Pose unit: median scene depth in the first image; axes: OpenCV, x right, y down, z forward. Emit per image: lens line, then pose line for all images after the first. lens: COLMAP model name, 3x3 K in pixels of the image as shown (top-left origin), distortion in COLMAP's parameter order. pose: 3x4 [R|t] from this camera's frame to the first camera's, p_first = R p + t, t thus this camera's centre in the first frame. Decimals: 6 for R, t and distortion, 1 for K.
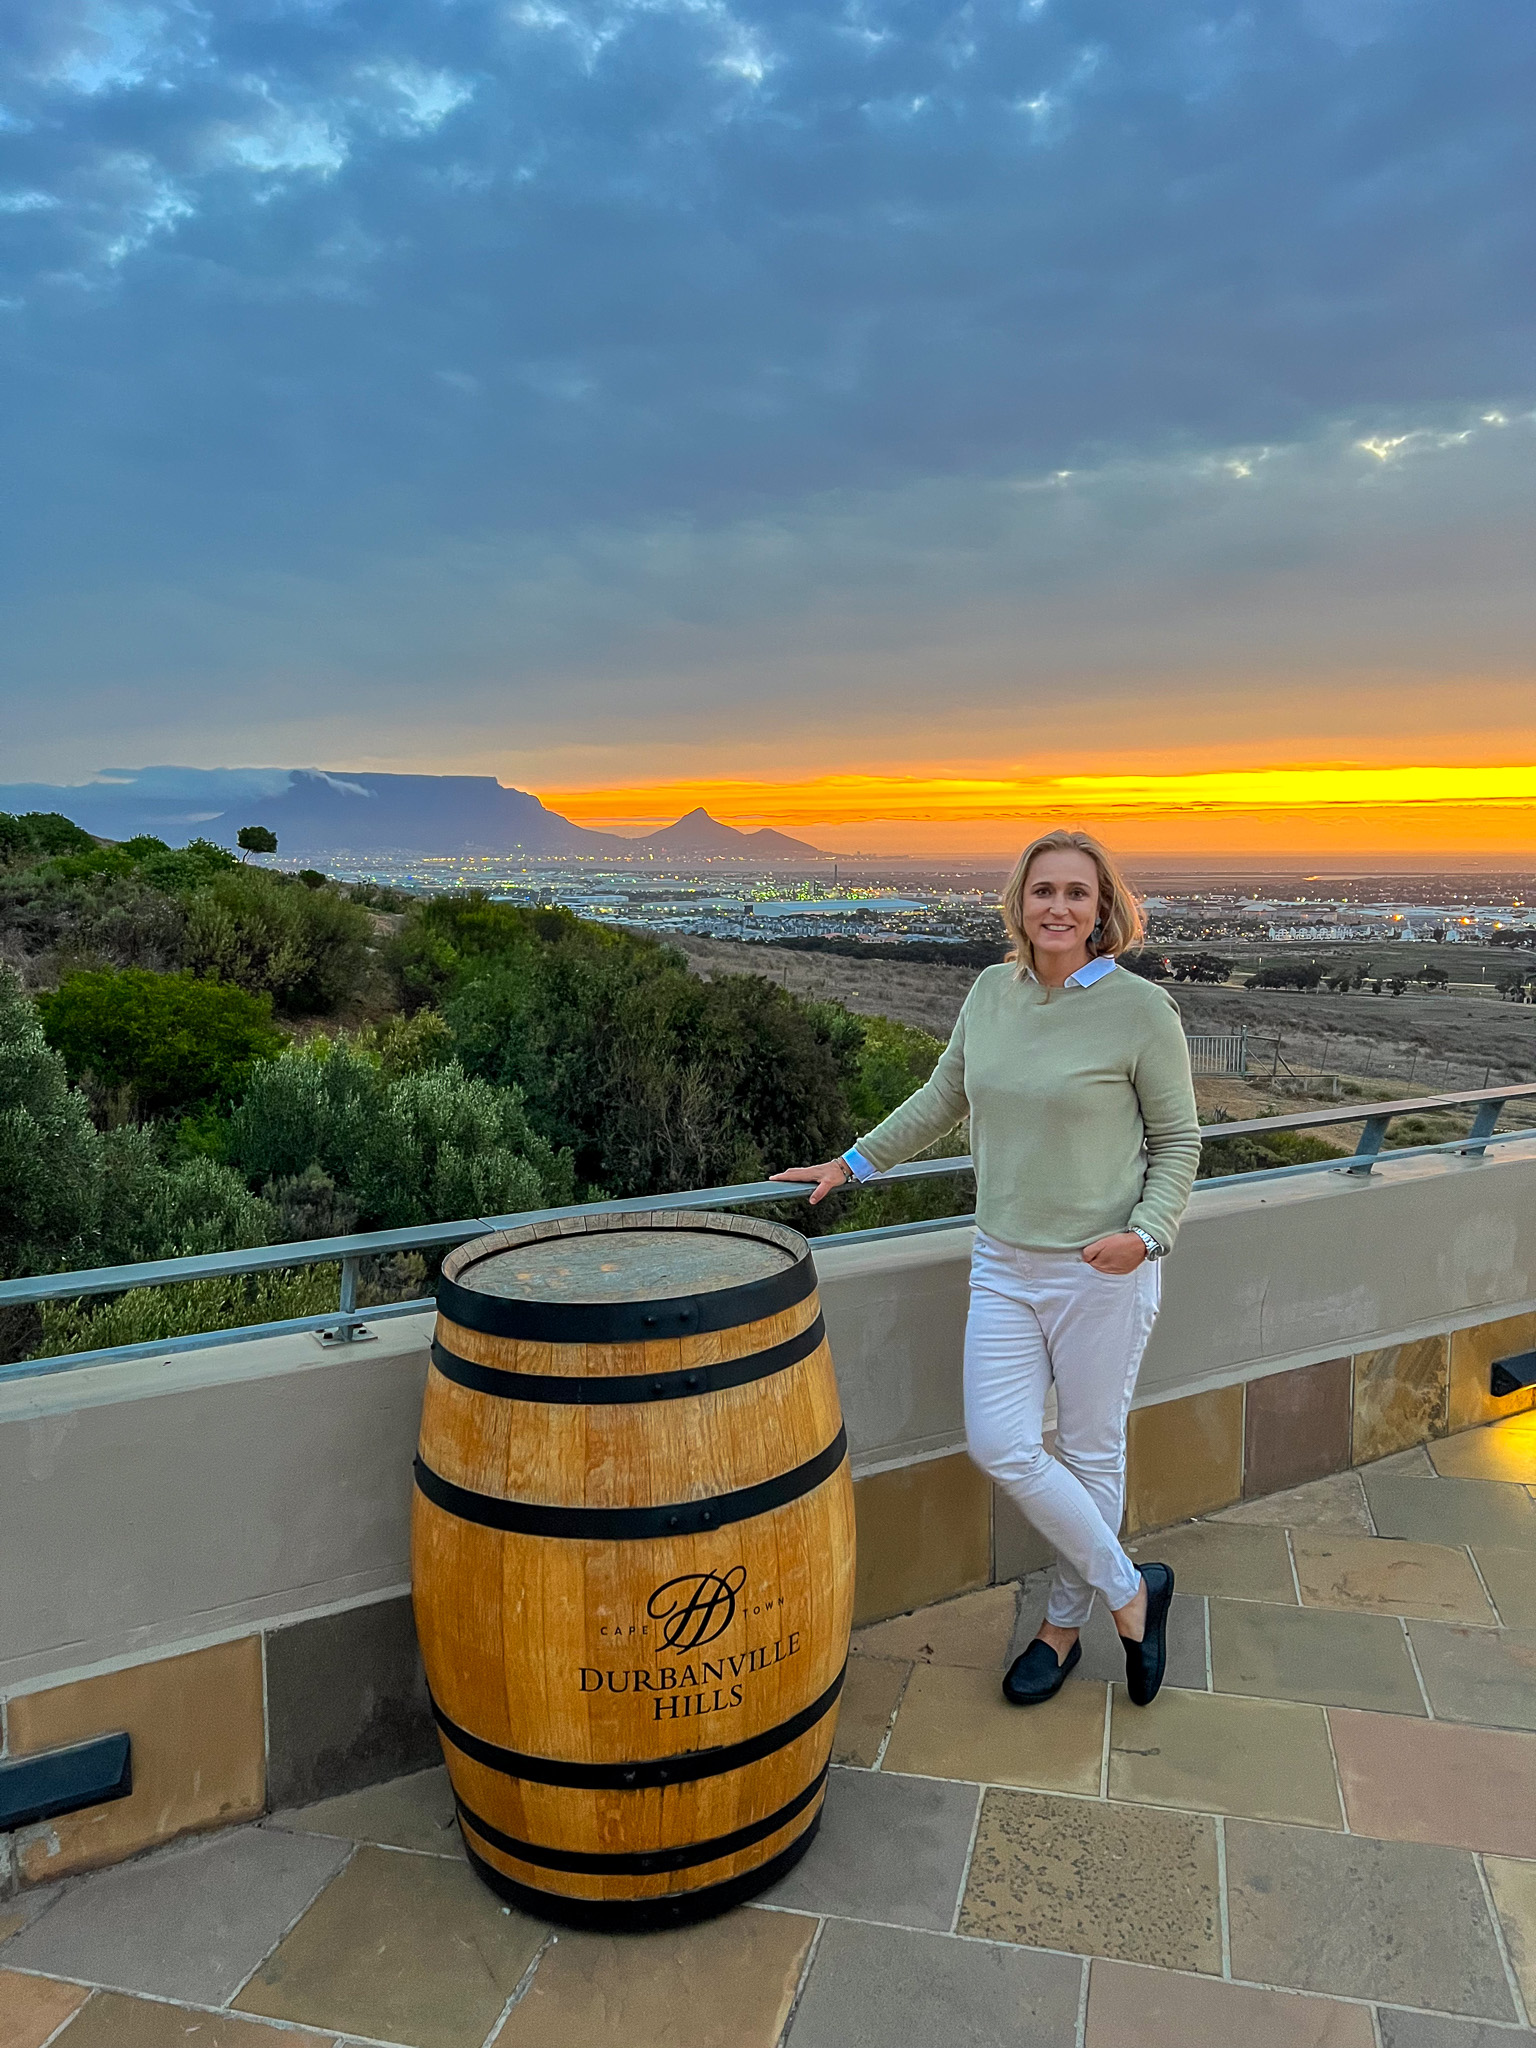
lens RADIAL K [[1598.5, 0, 767.8], [0, 1598.5, 1092.7], [0, 0, 1]] dist [-0.013120, 0.000941]
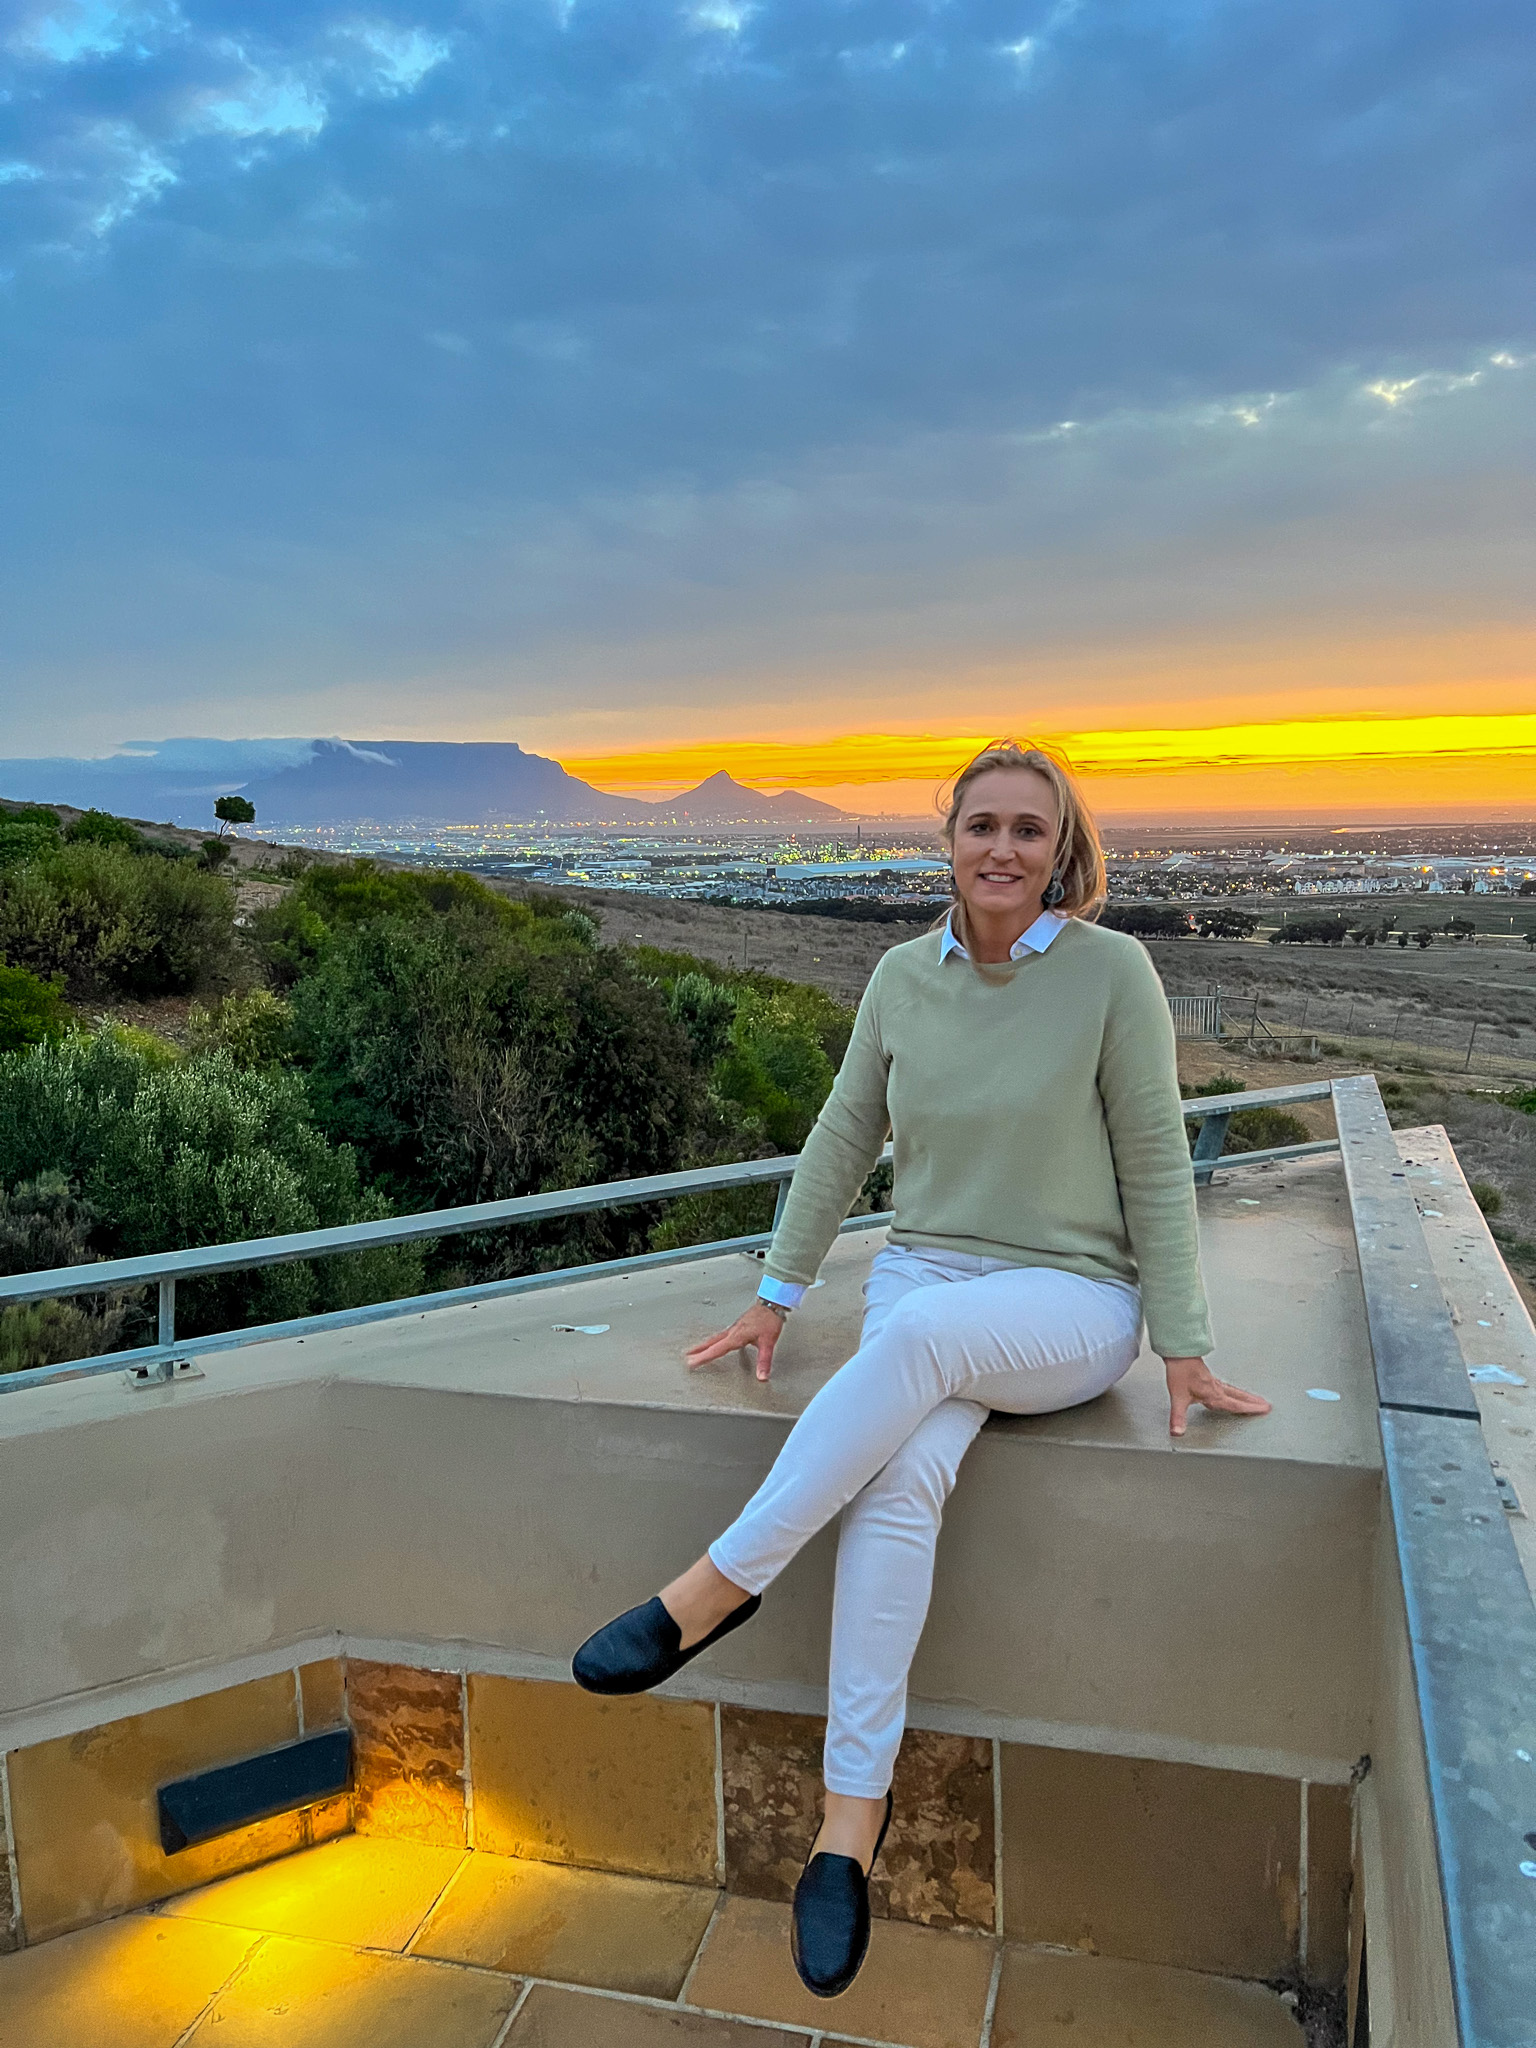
lens RADIAL K [[1553.3, 0, 851.6], [0, 1553.3, 1023.8], [0, 0, 1]] dist [0.006502, -0.022915]
pose [[0.999821, -0.015871, -0.010320, 0.058455], [0.015706, 0.999750, -0.015892, -0.005344], [0.010569, 0.015727, 0.999820, 0.045119]]
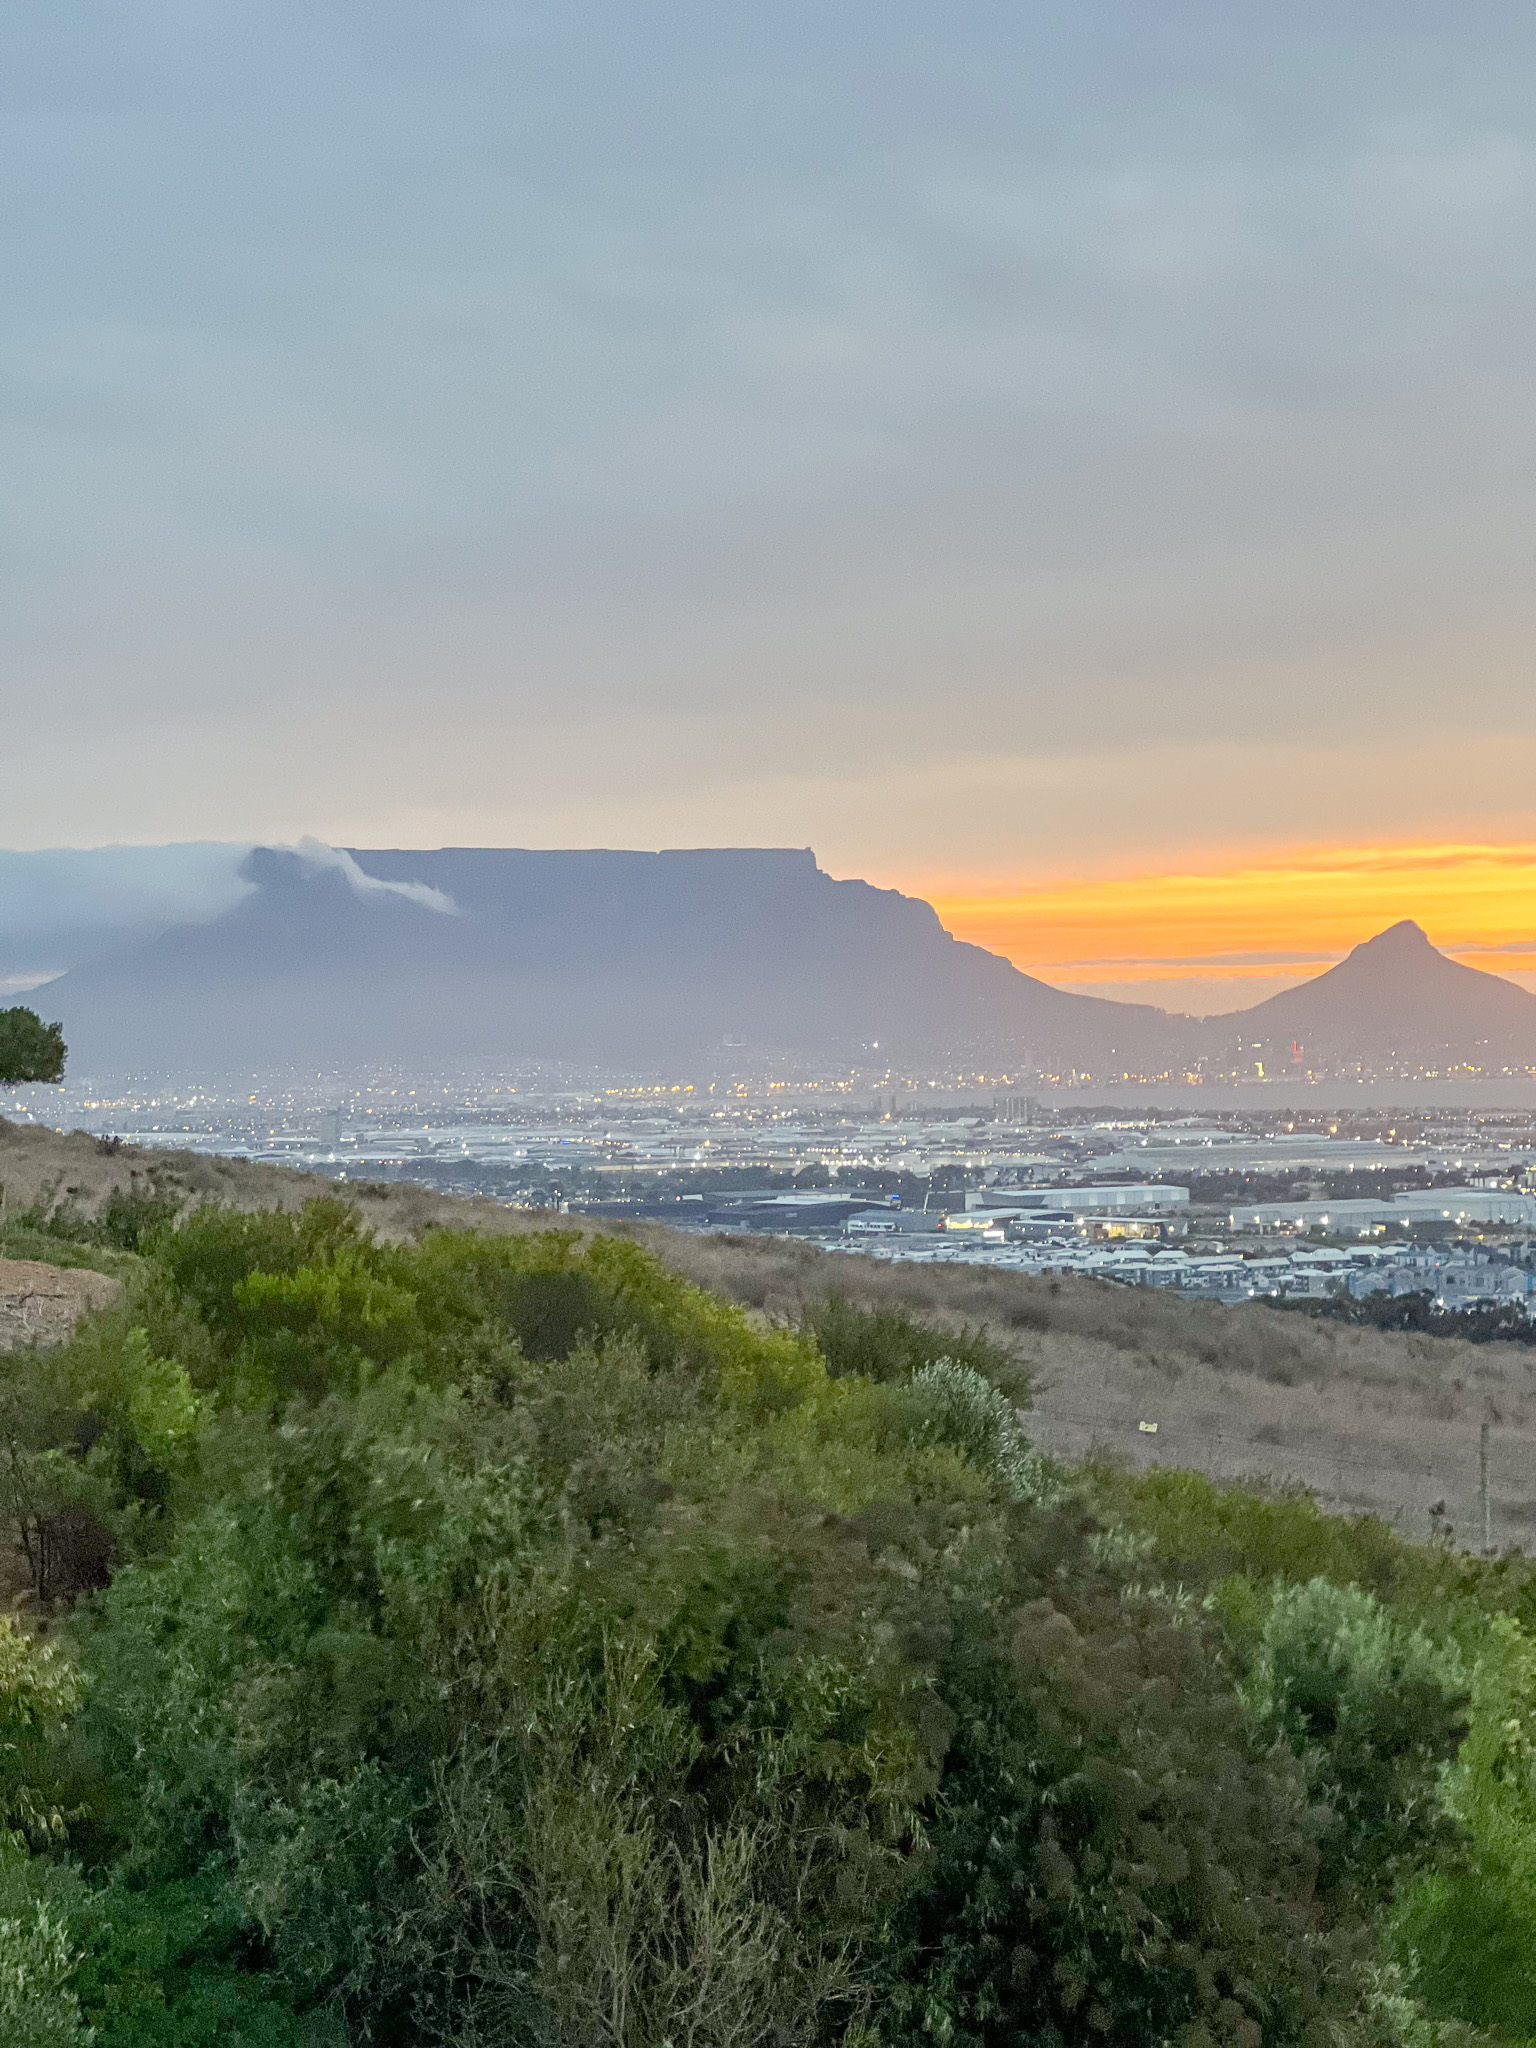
lens RADIAL K [[4492.1, 0, 768.0], [0, 4492.1, 1024.0], [0, 0, 1]] dist [0.056397, 0.528958]
pose [[0.973613, -0.023368, -0.227005, 0.052645], [-0.012184, 0.988002, -0.153962, -0.013409], [0.227879, 0.152665, 0.961647, 0.086983]]
